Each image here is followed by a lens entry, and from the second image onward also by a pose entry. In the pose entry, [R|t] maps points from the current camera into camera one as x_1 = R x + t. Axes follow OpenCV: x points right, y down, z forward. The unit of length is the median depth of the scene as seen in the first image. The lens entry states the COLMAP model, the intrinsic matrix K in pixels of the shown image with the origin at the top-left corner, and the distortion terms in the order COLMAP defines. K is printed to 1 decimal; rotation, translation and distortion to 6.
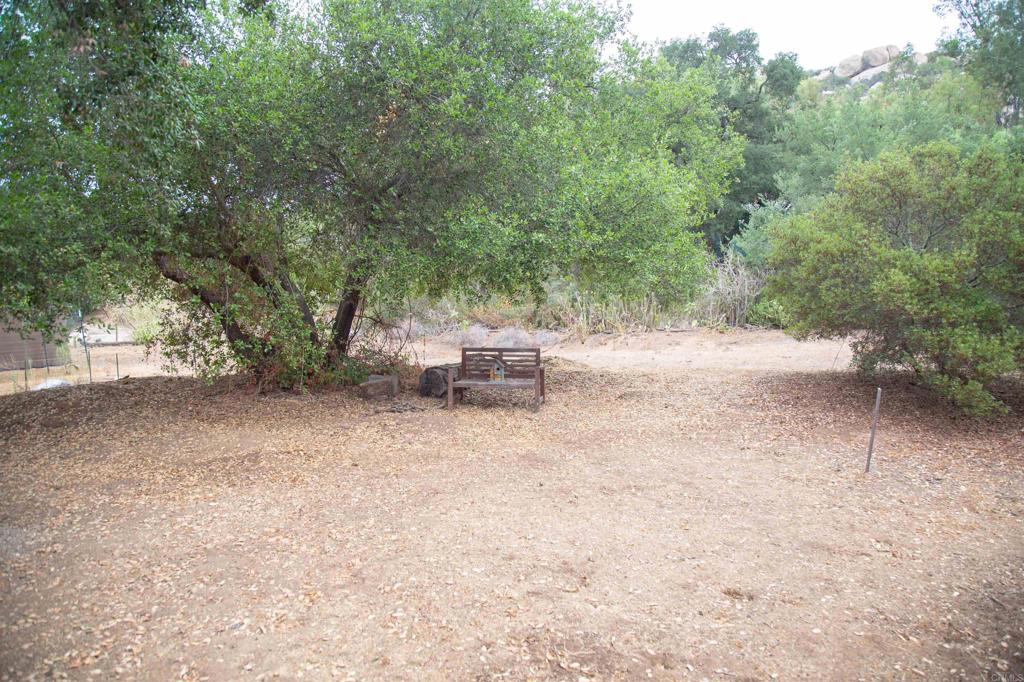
lens RADIAL K [[691.5, 0, 514.8], [0, 691.5, 337.9], [0, 0, 1]] dist [-0.096085, 0.025698]
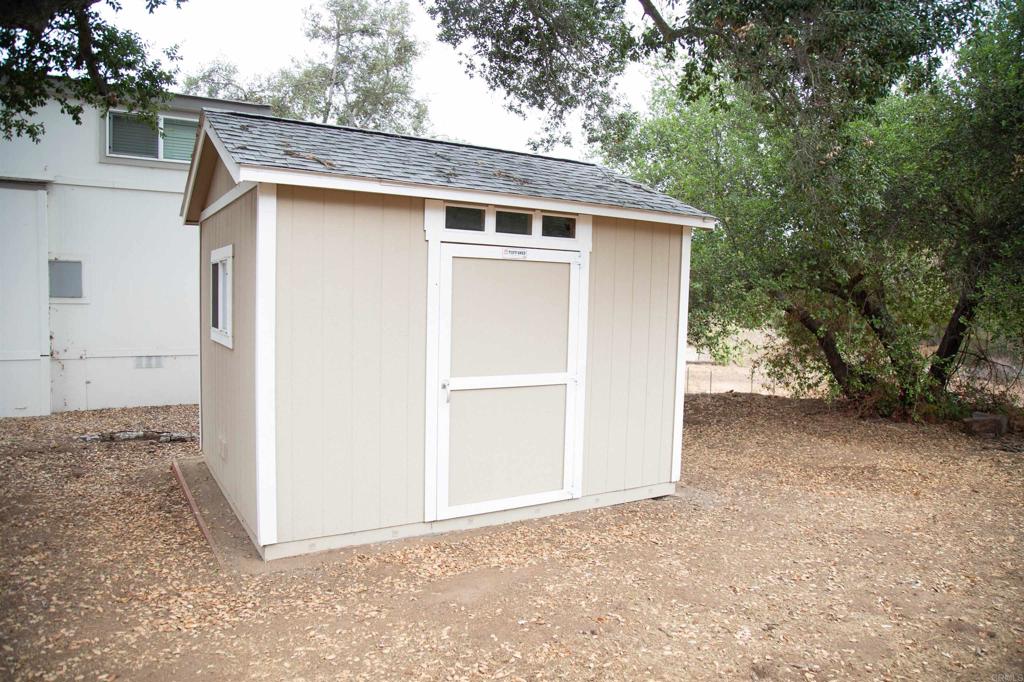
lens RADIAL K [[691.5, 0, 505.1], [0, 691.5, 347.8], [0, 0, 1]] dist [-0.096085, 0.025698]
pose [[0.718095, 0.054641, -0.693797, -0.040686], [-0.074115, 0.997248, 0.001830, 0.011260], [0.691988, 0.050107, 0.720168, -0.165204]]
